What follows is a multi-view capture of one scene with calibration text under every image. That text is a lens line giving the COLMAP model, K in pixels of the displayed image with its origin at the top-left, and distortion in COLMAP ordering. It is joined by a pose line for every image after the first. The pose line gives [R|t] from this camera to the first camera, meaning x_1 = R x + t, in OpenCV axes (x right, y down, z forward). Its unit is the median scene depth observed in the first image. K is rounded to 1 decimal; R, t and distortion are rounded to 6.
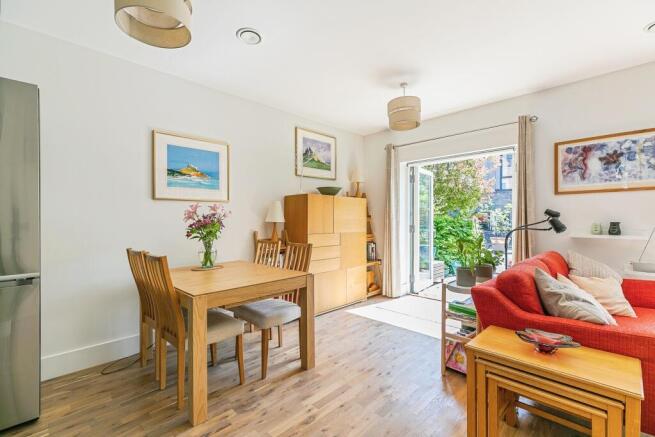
lens RADIAL K [[301.6, 0, 327.1], [0, 301.6, 228.0], [0, 0, 1]] dist [0.000724, 0.000214]
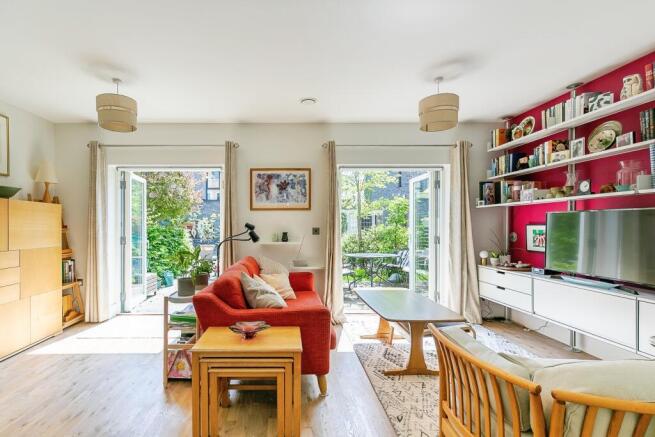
lens RADIAL K [[312.6, 0, 325.9], [0, 312.6, 232.7], [0, 0, 1]] dist [-0.000721, -0.000138]
pose [[0.619939, 0.001910, 0.784648, -0.081531], [-0.001125, 0.999998, -0.001545, -0.022737], [-0.784649, 0.000075, 0.619940, -0.054164]]
